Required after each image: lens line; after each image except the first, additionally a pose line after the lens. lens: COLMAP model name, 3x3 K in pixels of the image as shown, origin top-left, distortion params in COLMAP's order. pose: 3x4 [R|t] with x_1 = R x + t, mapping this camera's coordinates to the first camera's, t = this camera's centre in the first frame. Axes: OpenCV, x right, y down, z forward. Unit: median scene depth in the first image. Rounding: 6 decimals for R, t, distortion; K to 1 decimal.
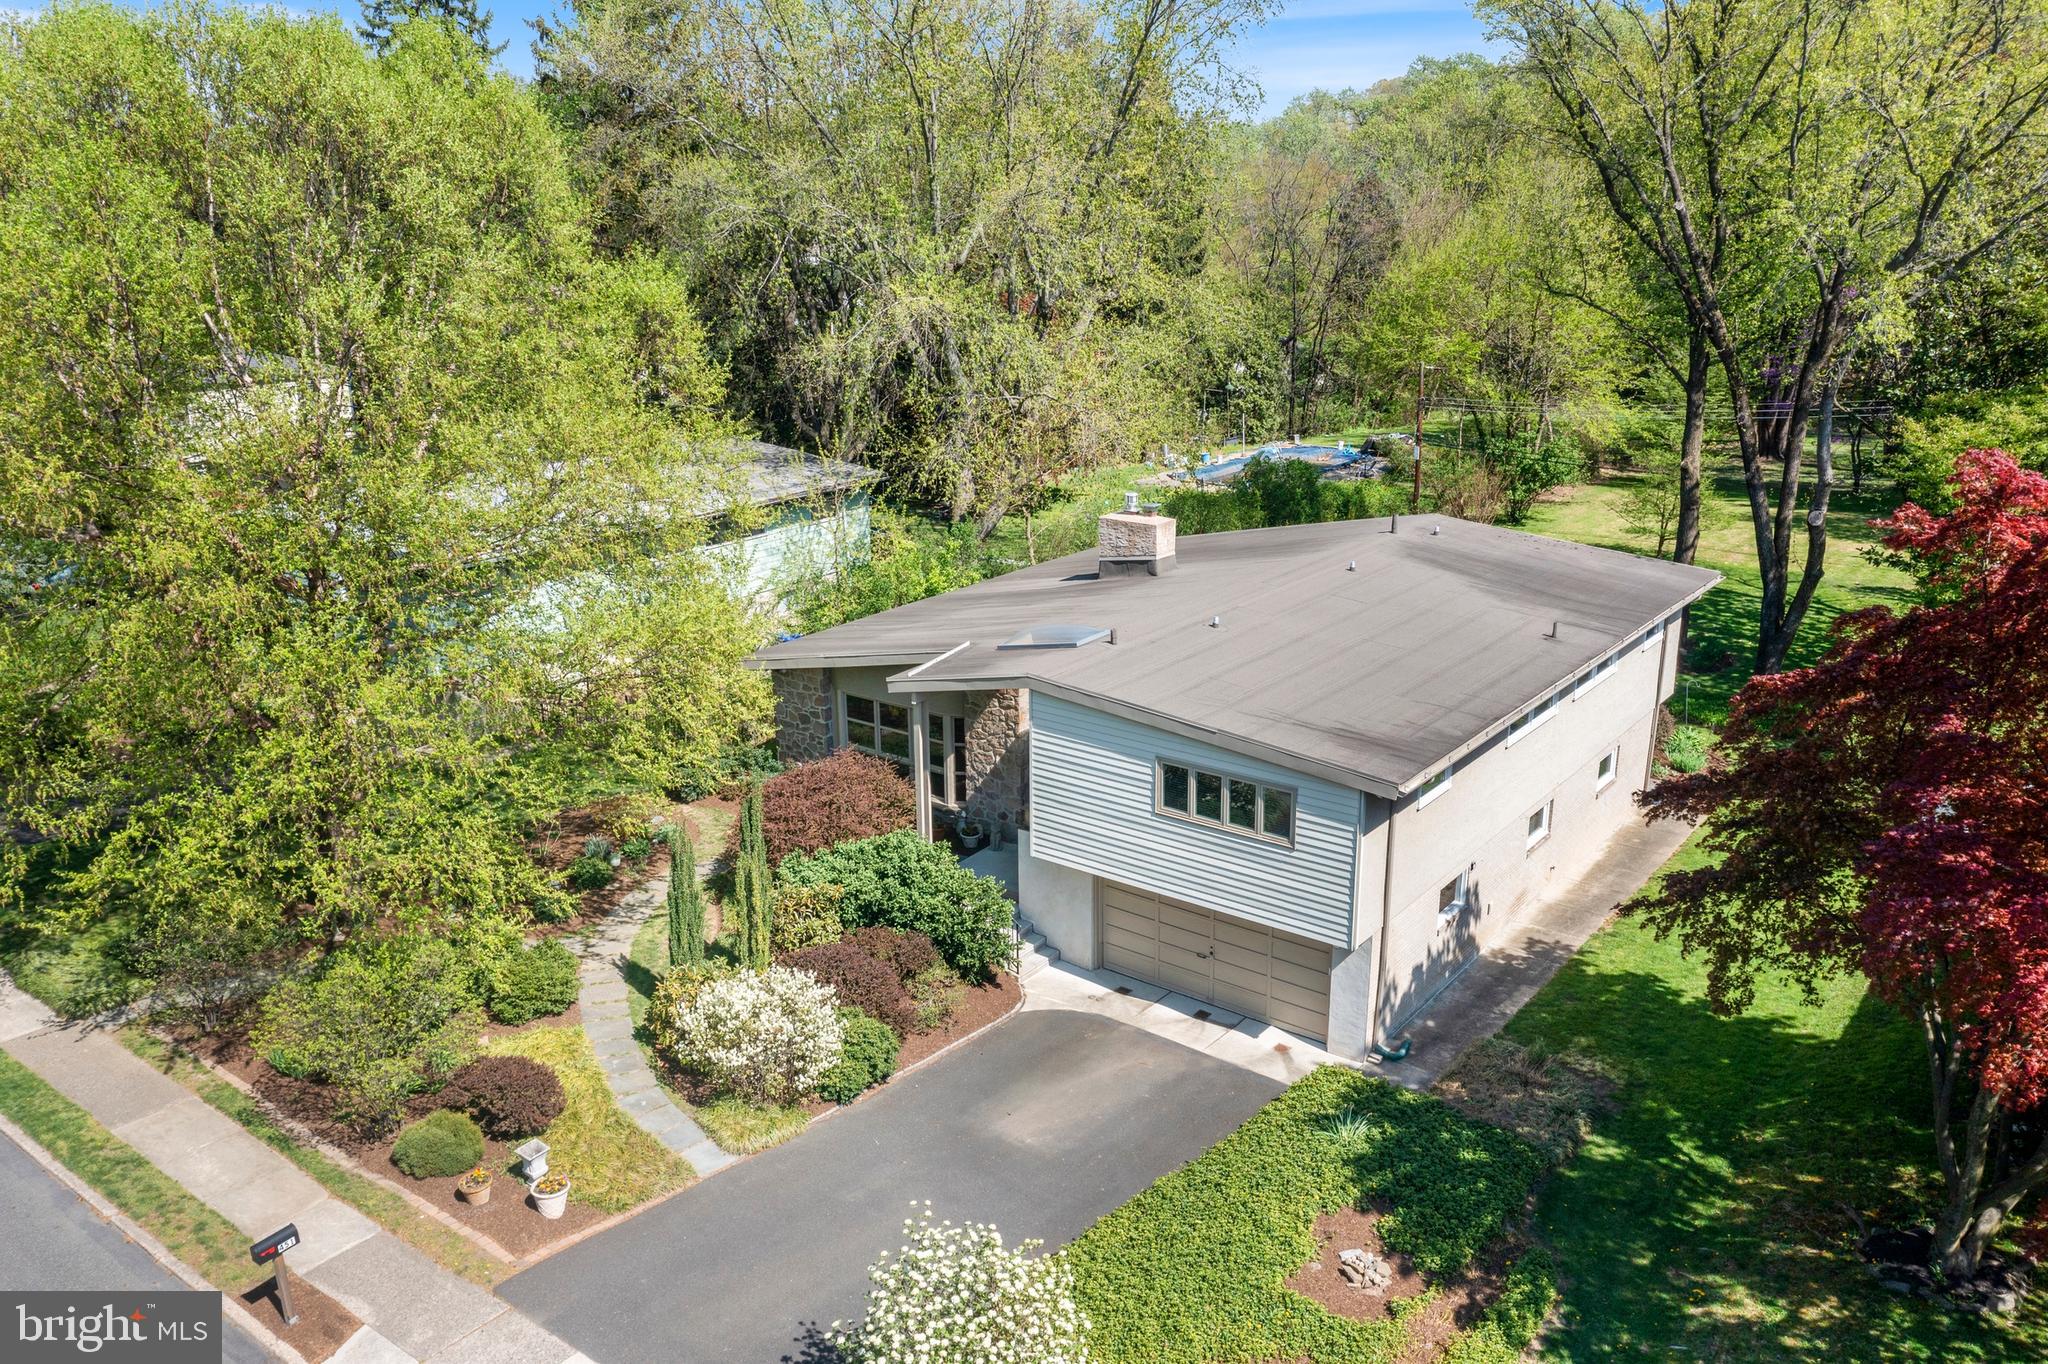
lens RADIAL K [[1624.6, 0, 1024.0], [0, 1624.6, 682.0], [0, 0, 1]] dist [-0.011265, -0.003476]
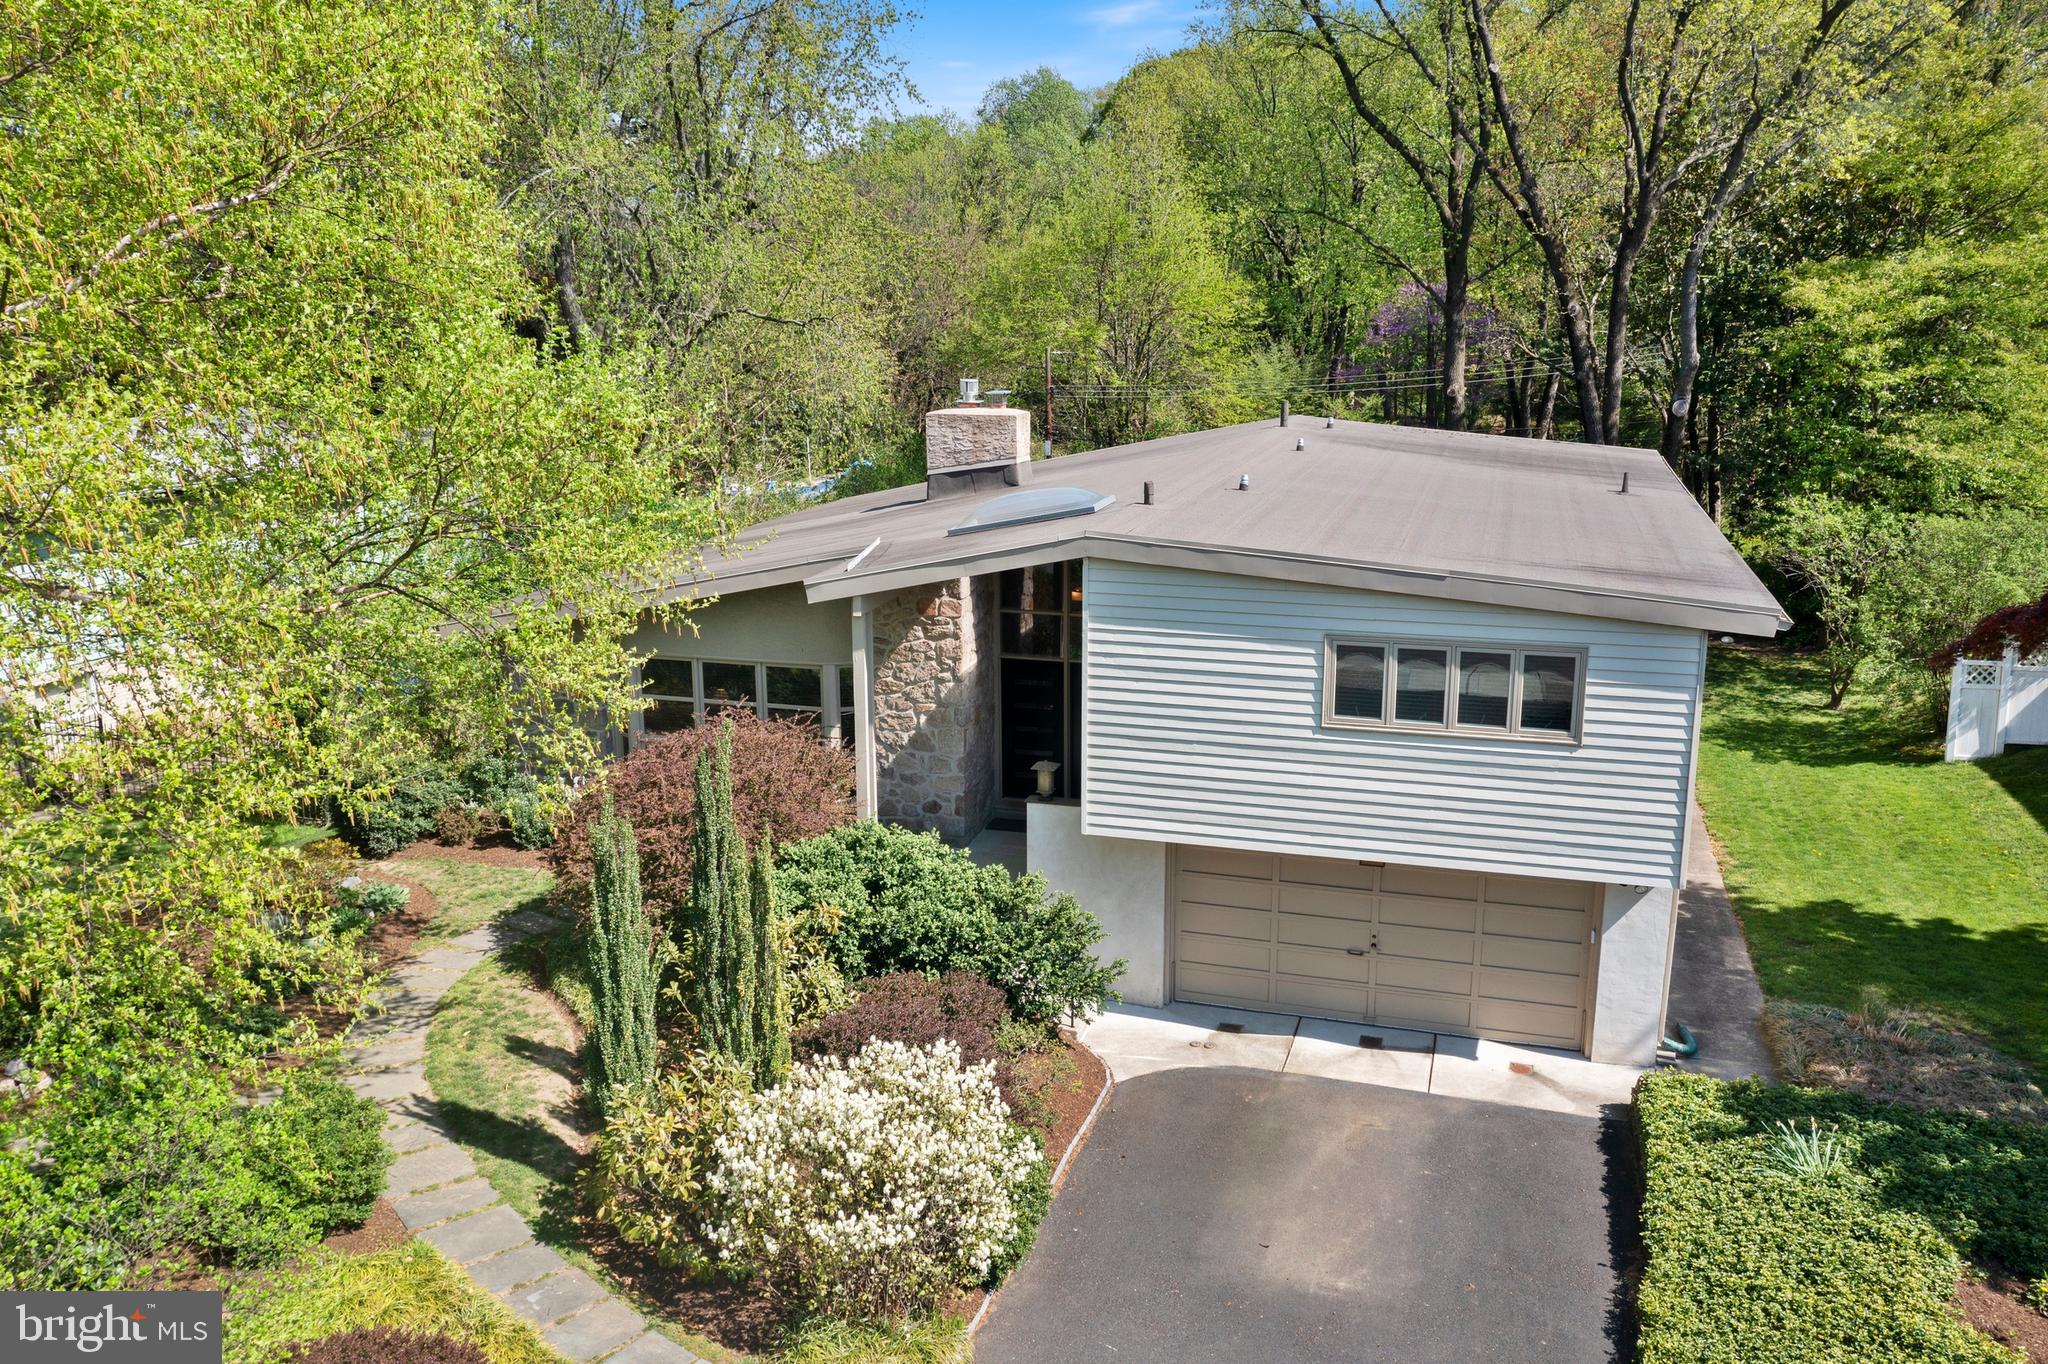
lens RADIAL K [[1619.2, 0, 1024.0], [0, 1619.2, 682.0], [0, 0, 1]] dist [-0.010289, 0.008199]
pose [[0.934977, -0.076123, 0.346445, -0.246398], [0.098923, 0.993908, -0.048586, 0.082169], [-0.340636, 0.079698, 0.936811, 0.444127]]
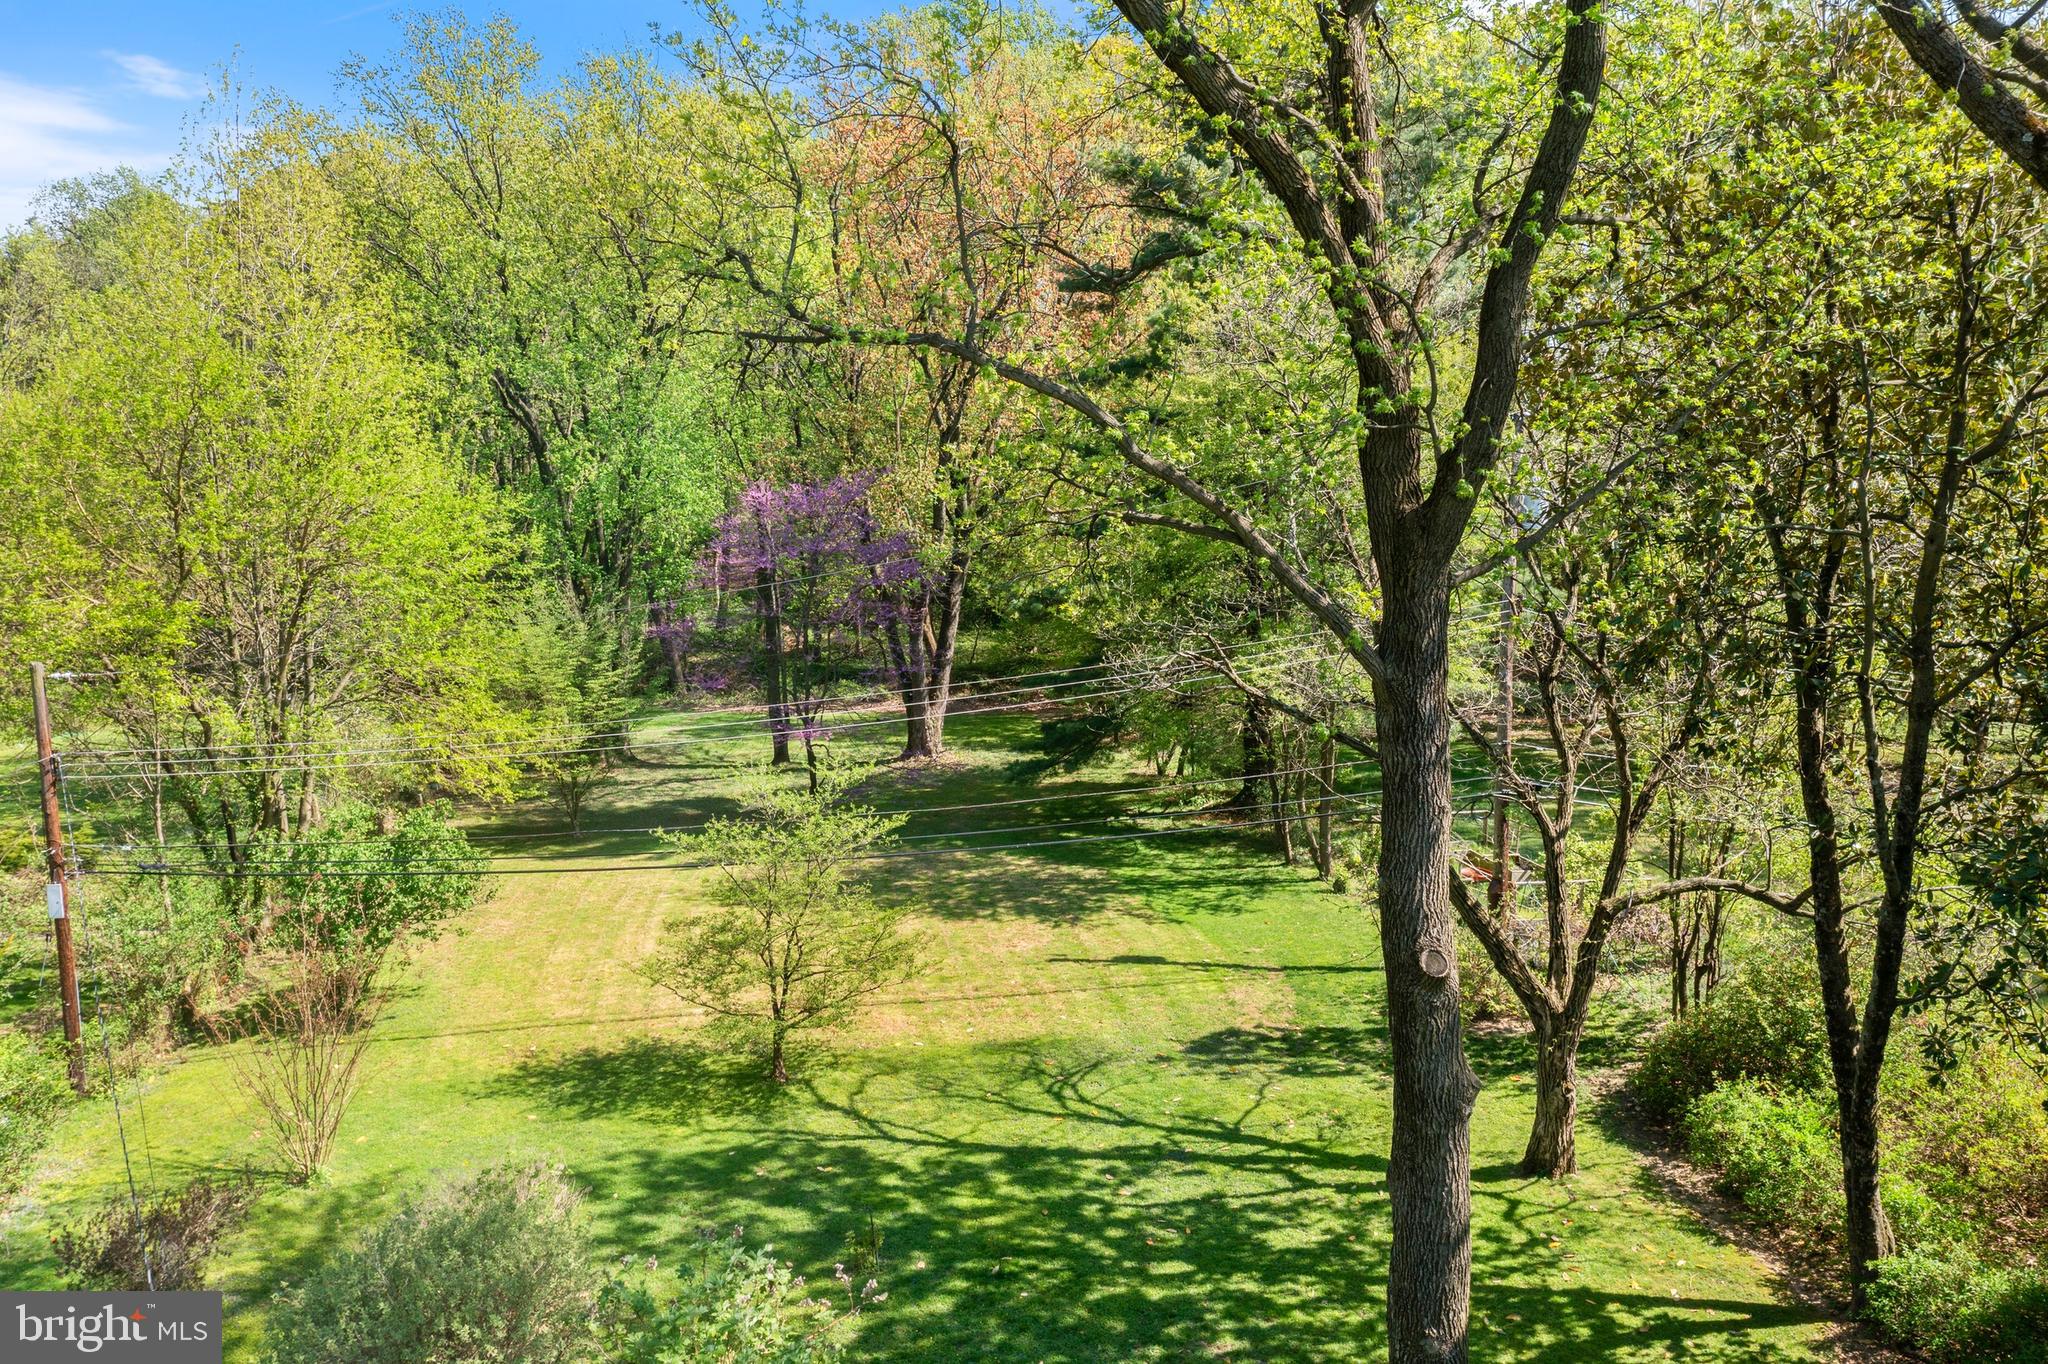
lens RADIAL K [[1619.2, 0, 1024.0], [0, 1619.2, 682.0], [0, 0, 1]] dist [-0.010289, 0.008199]
pose [[0.658724, -0.090161, 0.746963, 0.308717], [0.212221, 0.974747, -0.069496, -0.310246], [-0.721834, 0.204300, 0.661224, 1.542849]]
